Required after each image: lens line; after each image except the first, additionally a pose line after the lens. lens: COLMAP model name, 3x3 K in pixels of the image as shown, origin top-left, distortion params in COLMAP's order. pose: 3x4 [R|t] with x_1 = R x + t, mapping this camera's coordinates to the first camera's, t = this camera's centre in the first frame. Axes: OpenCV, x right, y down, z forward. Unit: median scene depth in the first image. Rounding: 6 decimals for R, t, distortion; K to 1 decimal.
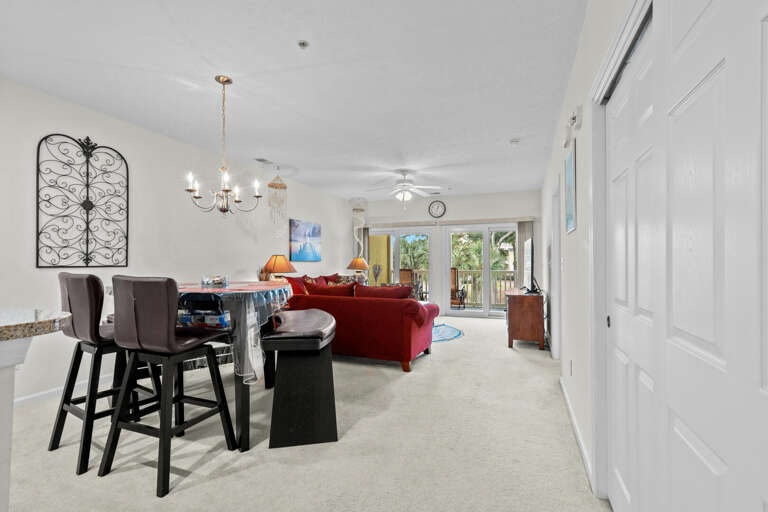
lens RADIAL K [[350.6, 0, 386.2], [0, 350.6, 259.0], [0, 0, 1]] dist [-0.002709, 0.000370]
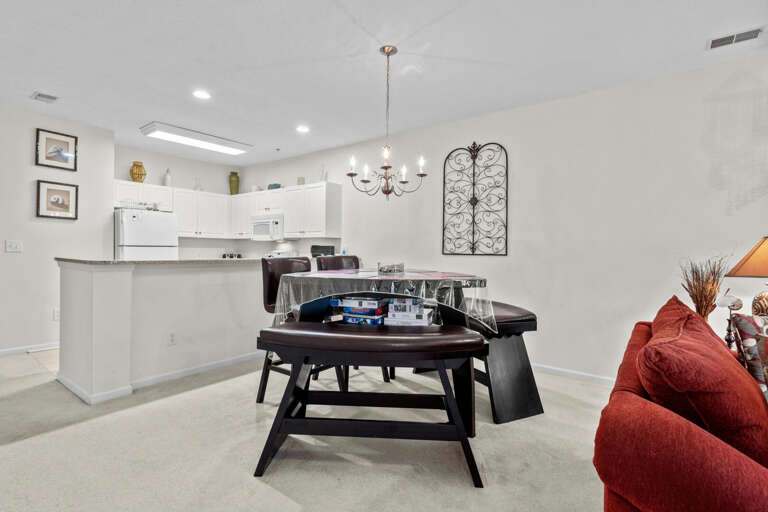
lens RADIAL K [[369.8, 0, 383.2], [0, 369.8, 254.0], [0, 0, 1]] dist [-0.000474, 0.001256]
pose [[-0.260402, 0.000198, -0.965500, 0.384176], [-0.008325, 0.999962, 0.002451, 0.018704], [0.965464, 0.008676, -0.260391, 0.992702]]
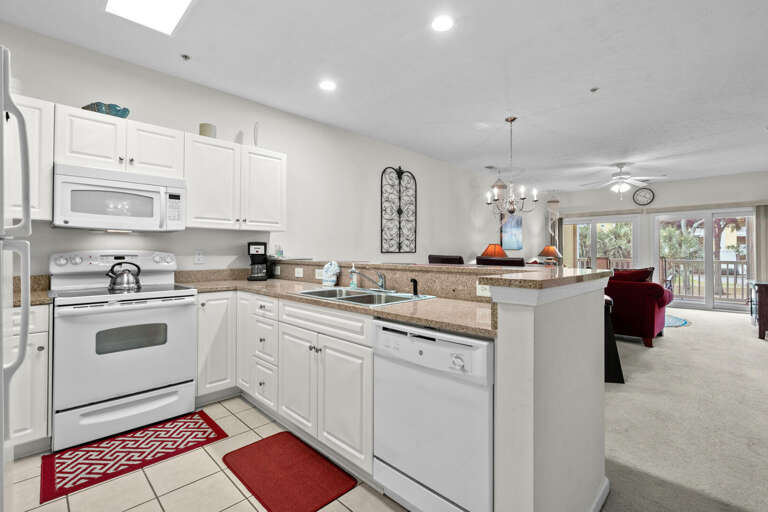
lens RADIAL K [[350.6, 0, 381.7], [0, 350.6, 247.7], [0, 0, 1]] dist [-0.002709, 0.000370]
pose [[0.920489, -0.001826, -0.390765, -0.322829], [0.000411, 0.999993, -0.003705, 0.007004], [0.390769, 0.003250, 0.920483, -0.404713]]
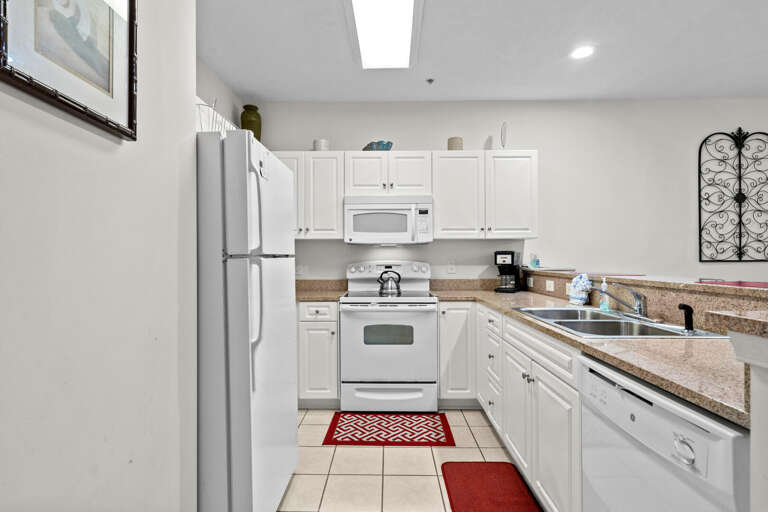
lens RADIAL K [[369.8, 0, 380.4], [0, 369.8, 258.9], [0, 0, 1]] dist [-0.000474, 0.001256]
pose [[0.362870, -0.003492, -0.931833, -0.248031], [0.011273, 0.999936, 0.000643, 0.003527], [0.931772, -0.010738, 0.362886, -0.297039]]
